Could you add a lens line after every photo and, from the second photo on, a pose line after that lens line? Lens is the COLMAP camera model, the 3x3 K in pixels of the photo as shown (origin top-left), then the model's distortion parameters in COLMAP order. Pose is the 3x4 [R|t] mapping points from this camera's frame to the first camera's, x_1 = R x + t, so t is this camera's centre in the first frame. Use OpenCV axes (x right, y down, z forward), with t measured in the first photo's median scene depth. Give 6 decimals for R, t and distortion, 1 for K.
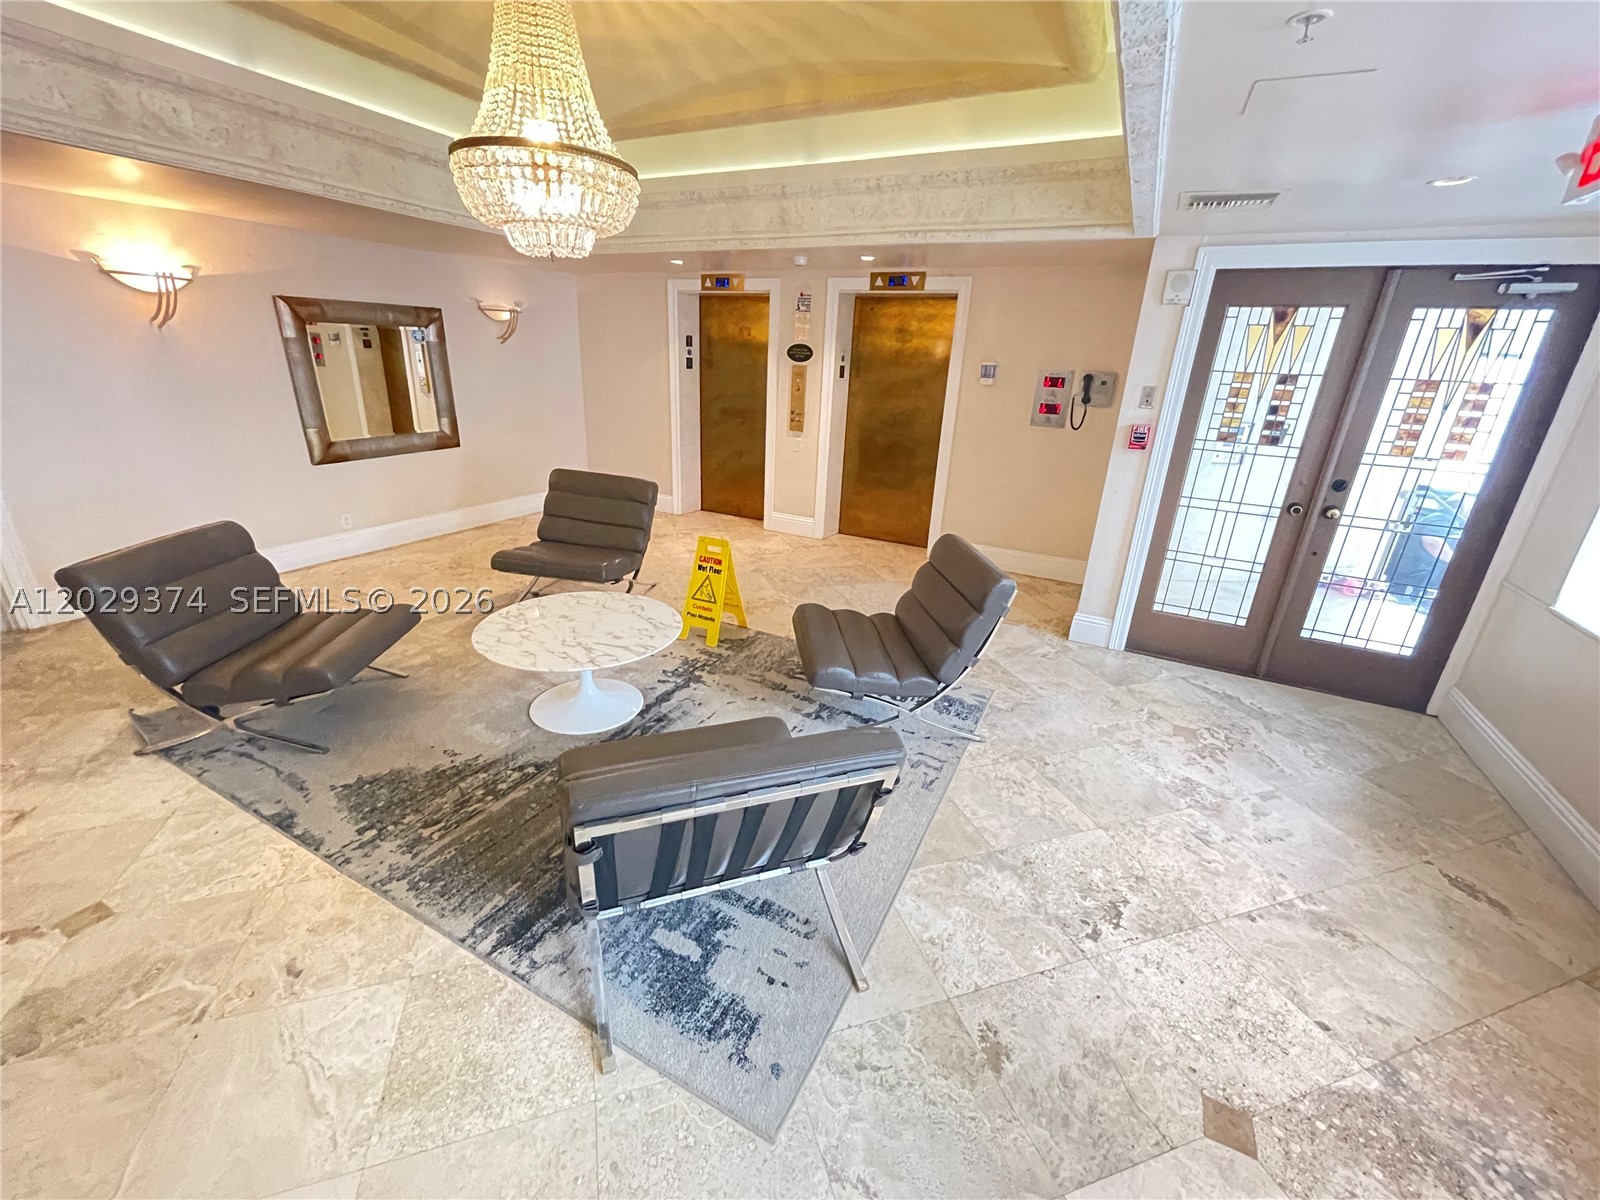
lens RADIAL K [[651.9, 0, 793.0], [0, 651.9, 599.9], [0, 0, 1]] dist [-0.009254, 0.005228]
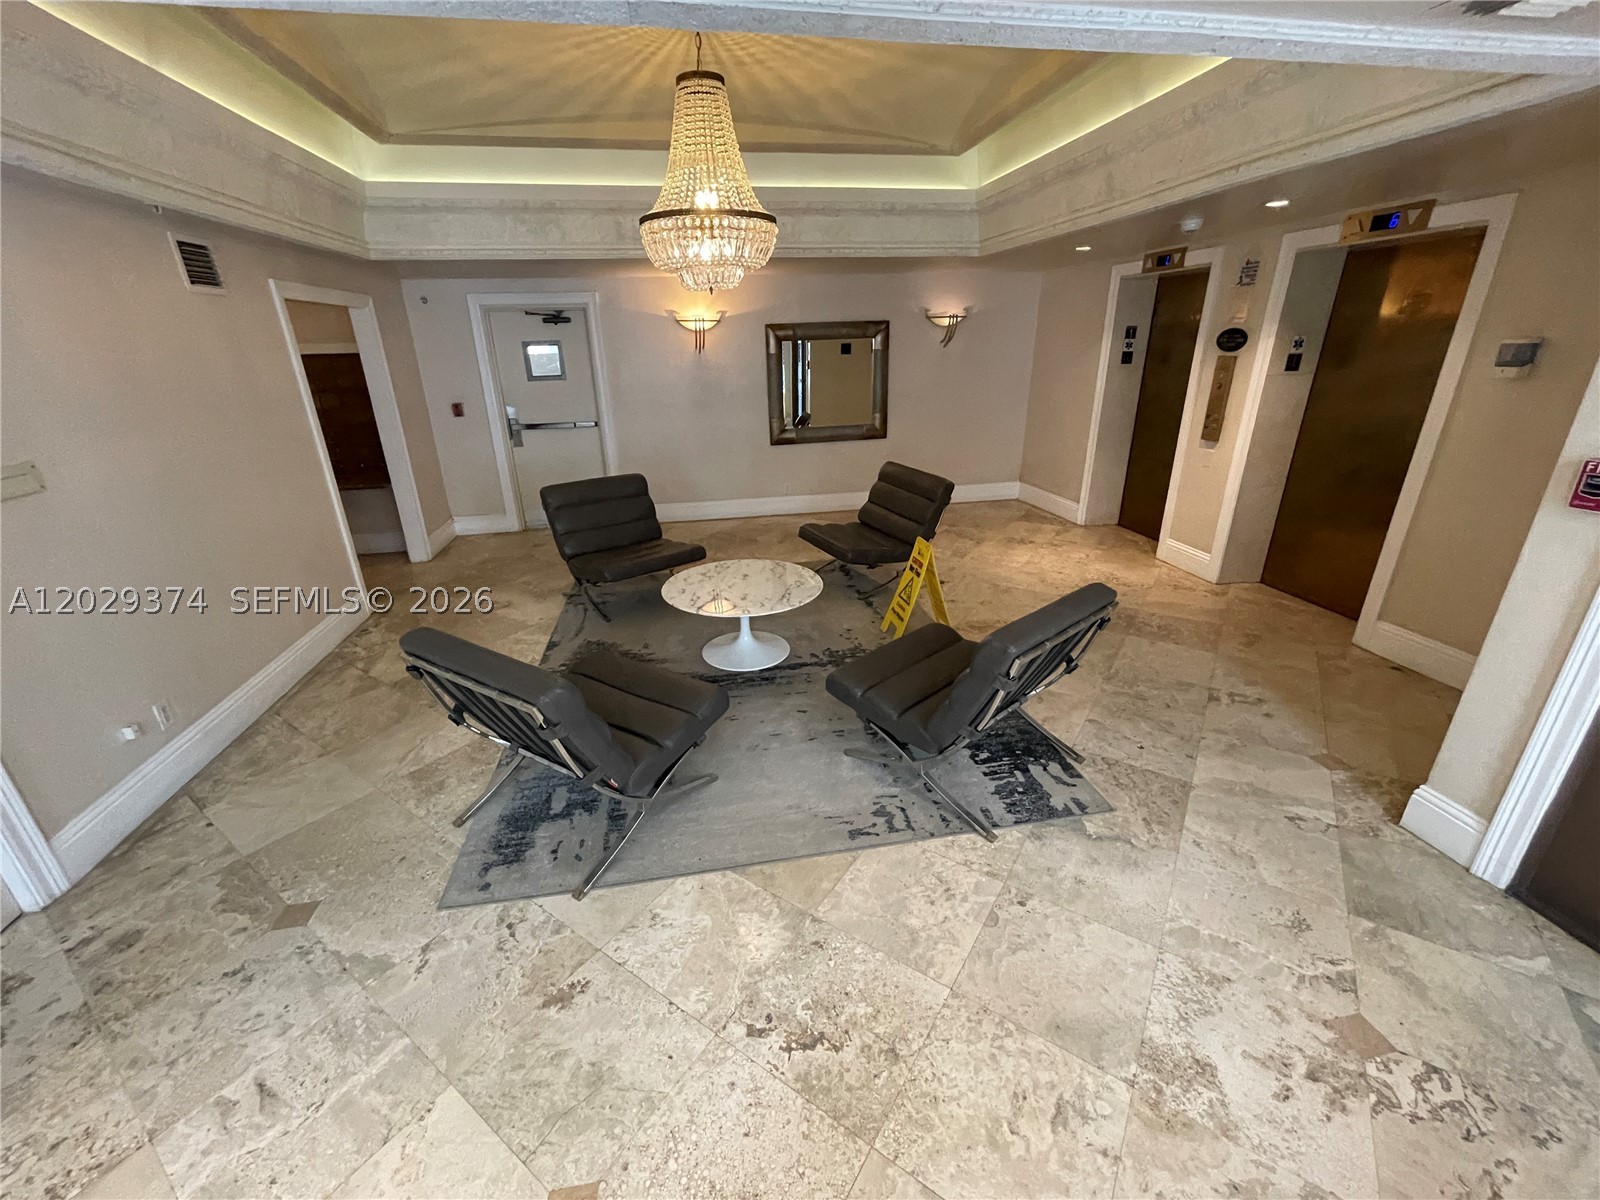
lens RADIAL K [[651.9, 0, 793.0], [0, 651.9, 599.9], [0, 0, 1]] dist [-0.009254, 0.005228]
pose [[0.607315, 0.241118, -0.756988, 0.579527], [-0.235017, 0.964712, 0.118734, -0.086796], [0.758904, 0.105796, 0.642551, 0.242792]]
